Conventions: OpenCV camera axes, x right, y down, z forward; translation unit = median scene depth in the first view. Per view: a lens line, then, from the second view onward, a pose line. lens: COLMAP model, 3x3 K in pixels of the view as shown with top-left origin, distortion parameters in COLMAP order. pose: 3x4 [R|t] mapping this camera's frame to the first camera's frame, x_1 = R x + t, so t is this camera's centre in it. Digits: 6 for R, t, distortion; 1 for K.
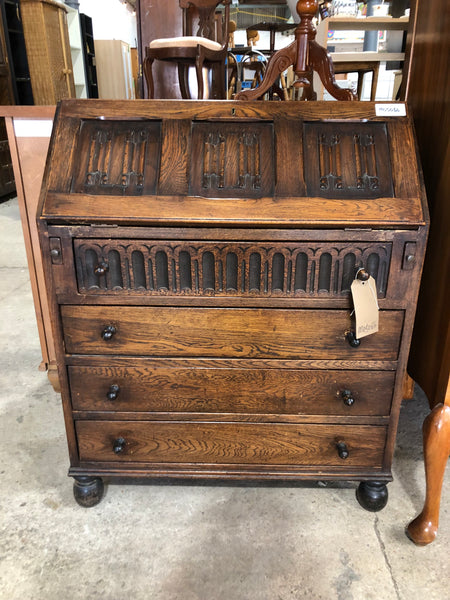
lens RADIAL K [[495.2, 0, 232.7], [0, 495.2, 300.7], [0, 0, 1]] dist [0.007464, -0.005062]
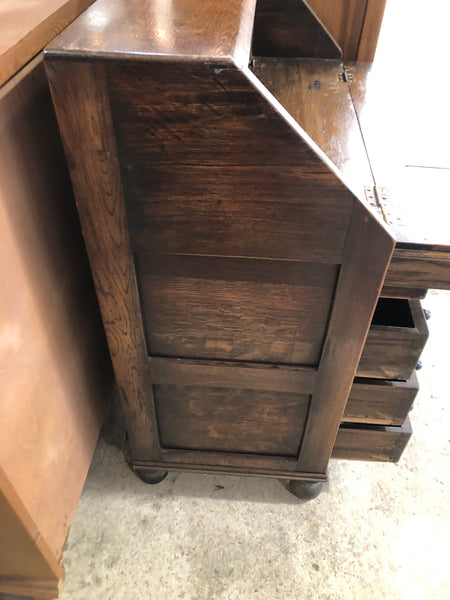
lens RADIAL K [[493.9, 0, 234.1], [0, 493.9, 288.6], [0, 0, 1]] dist [0.005958, 0.006332]
pose [[0.053156, -0.678212, 0.732941, -0.877428], [0.352080, 0.699573, 0.621802, -0.569585], [-0.934459, 0.225002, 0.275971, 0.977367]]
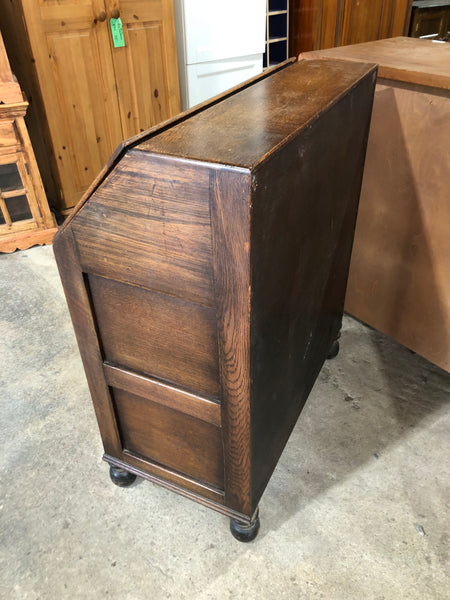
lens RADIAL K [[495.2, 0, 232.7], [0, 495.2, 300.7], [0, 0, 1]] dist [0.007464, -0.005062]
pose [[0.624736, 0.435246, -0.648279, 0.456281], [-0.279534, 0.899878, 0.334784, -0.279967], [0.729086, -0.027935, 0.683852, 0.169281]]
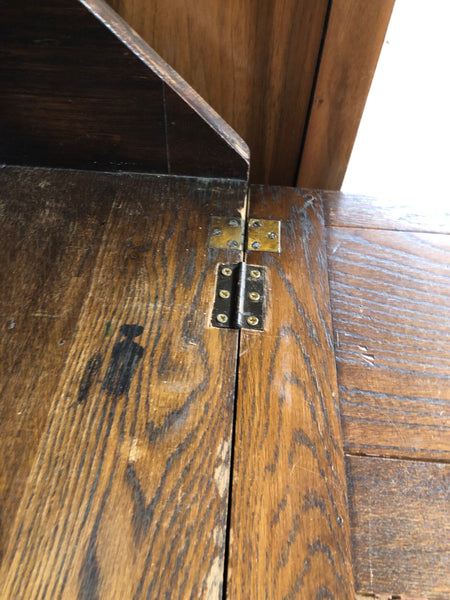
lens RADIAL K [[495.2, 0, 232.7], [0, 495.2, 300.7], [0, 0, 1]] dist [0.007464, -0.005062]
pose [[0.044835, -0.792203, 0.608609, 0.045251], [0.337916, 0.585337, 0.737017, -0.367672], [-0.940108, 0.172614, 0.293941, 0.855897]]
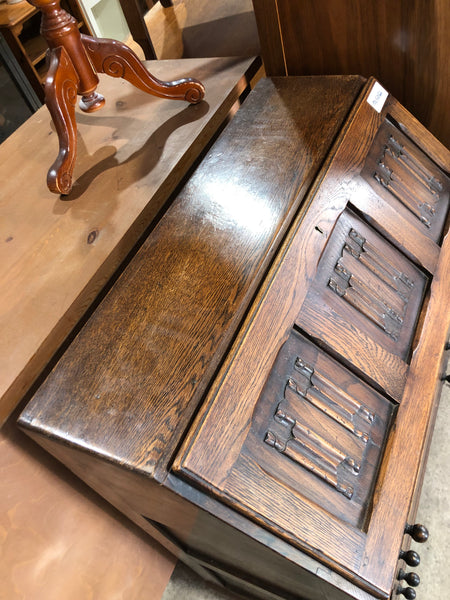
lens RADIAL K [[495.2, 0, 232.7], [0, 495.2, 300.7], [0, 0, 1]] dist [0.007464, -0.005062]
pose [[0.383048, -0.761518, 0.522843, -0.463070], [0.552664, 0.642464, 0.530850, -0.749412], [-0.740160, 0.085615, 0.666958, 0.671754]]
